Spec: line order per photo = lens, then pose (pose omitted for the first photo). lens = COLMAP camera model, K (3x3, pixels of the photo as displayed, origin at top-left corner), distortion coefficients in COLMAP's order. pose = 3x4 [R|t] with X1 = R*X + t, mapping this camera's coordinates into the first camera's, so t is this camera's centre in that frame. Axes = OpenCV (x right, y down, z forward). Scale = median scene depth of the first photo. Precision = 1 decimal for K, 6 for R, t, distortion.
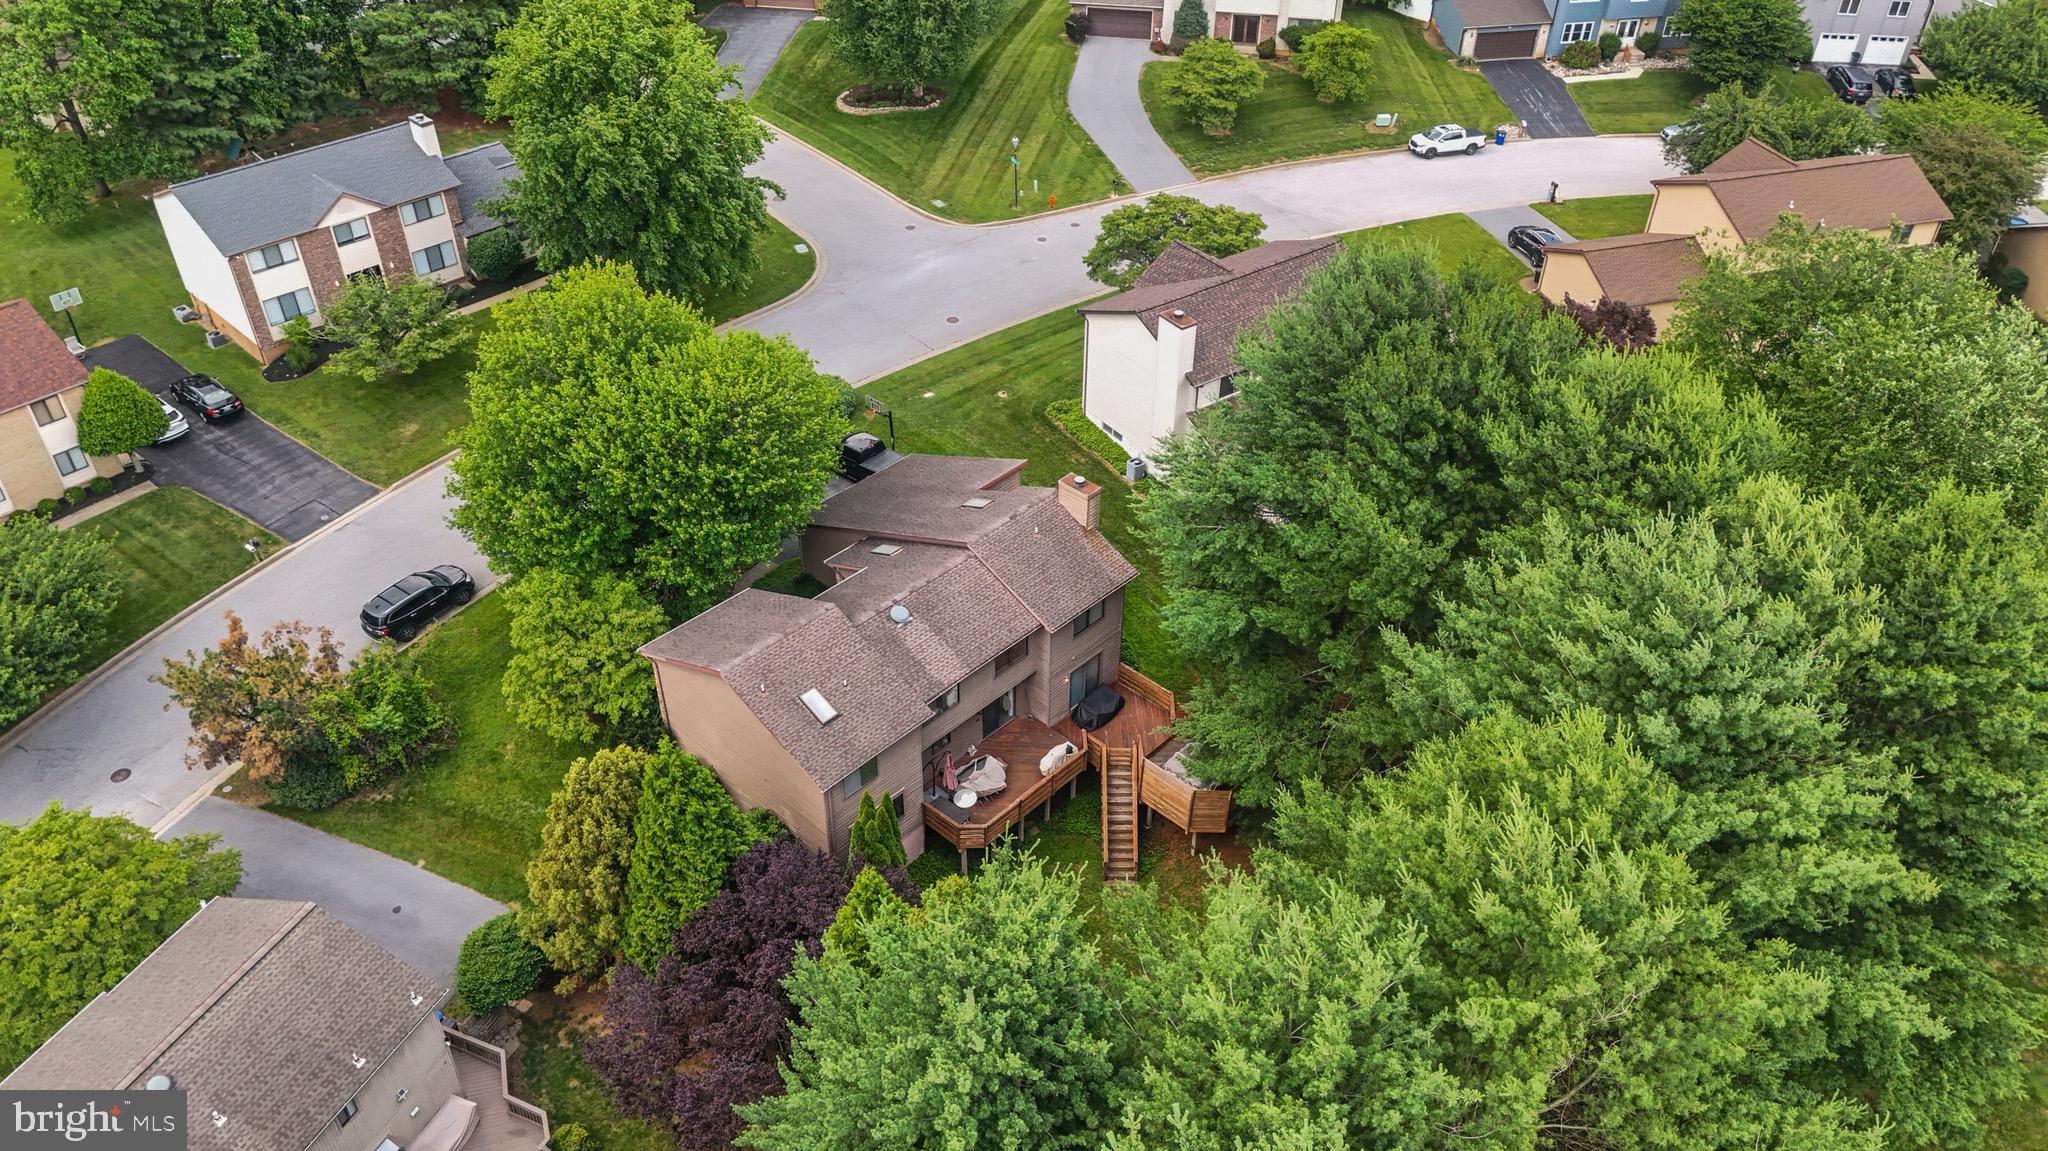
lens RADIAL K [[1519.4, 0, 1028.0], [0, 1519.4, 565.9], [0, 0, 1]] dist [0.054873, -0.041546]
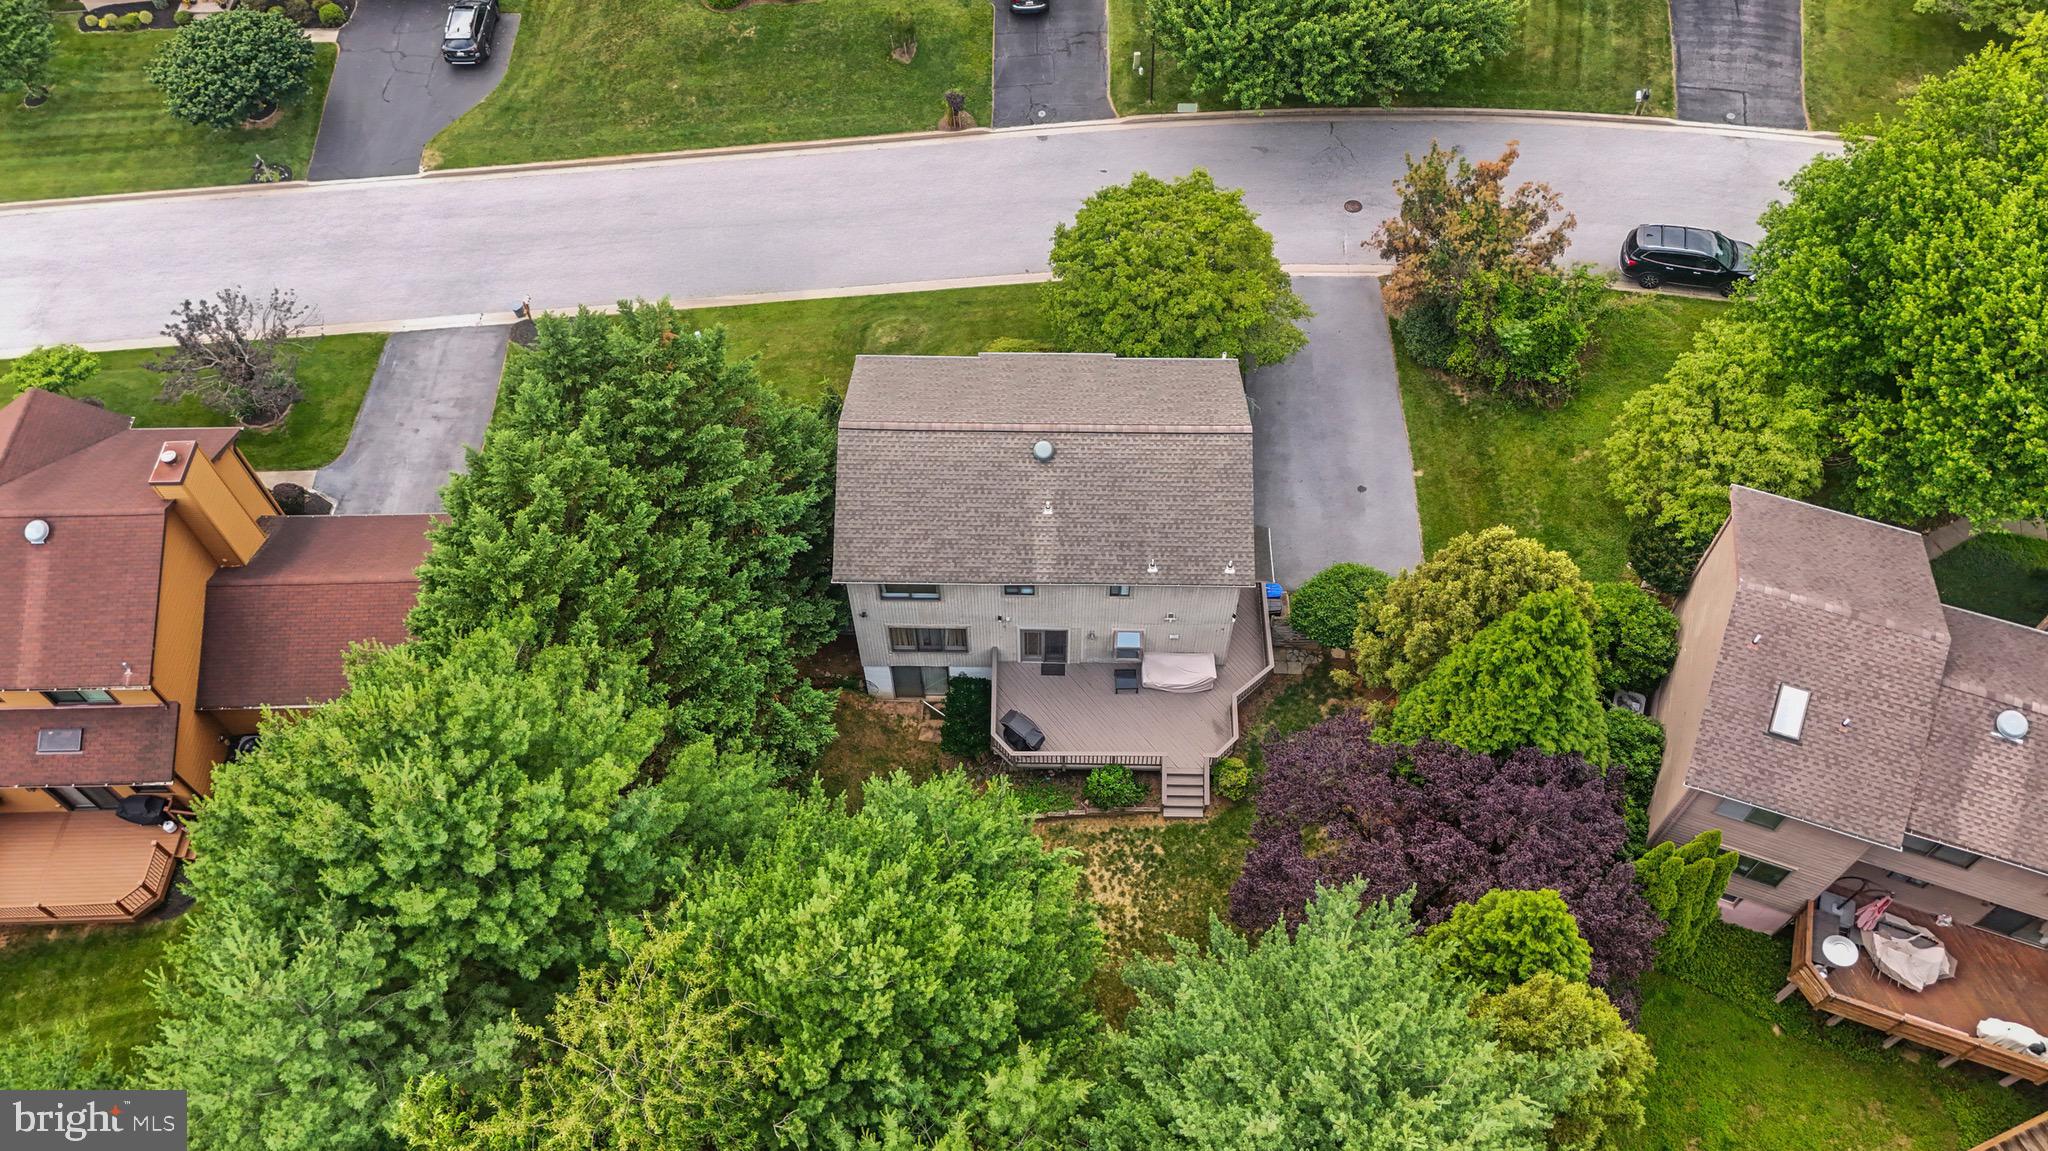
lens RADIAL K [[1519.4, 0, 1028.0], [0, 1519.4, 565.9], [0, 0, 1]] dist [0.054873, -0.041546]
pose [[0.375448, 0.753268, -0.540024, 0.068731], [-0.548195, 0.650285, 0.525939, -0.133101], [0.747343, 0.098576, 0.657086, 0.194698]]
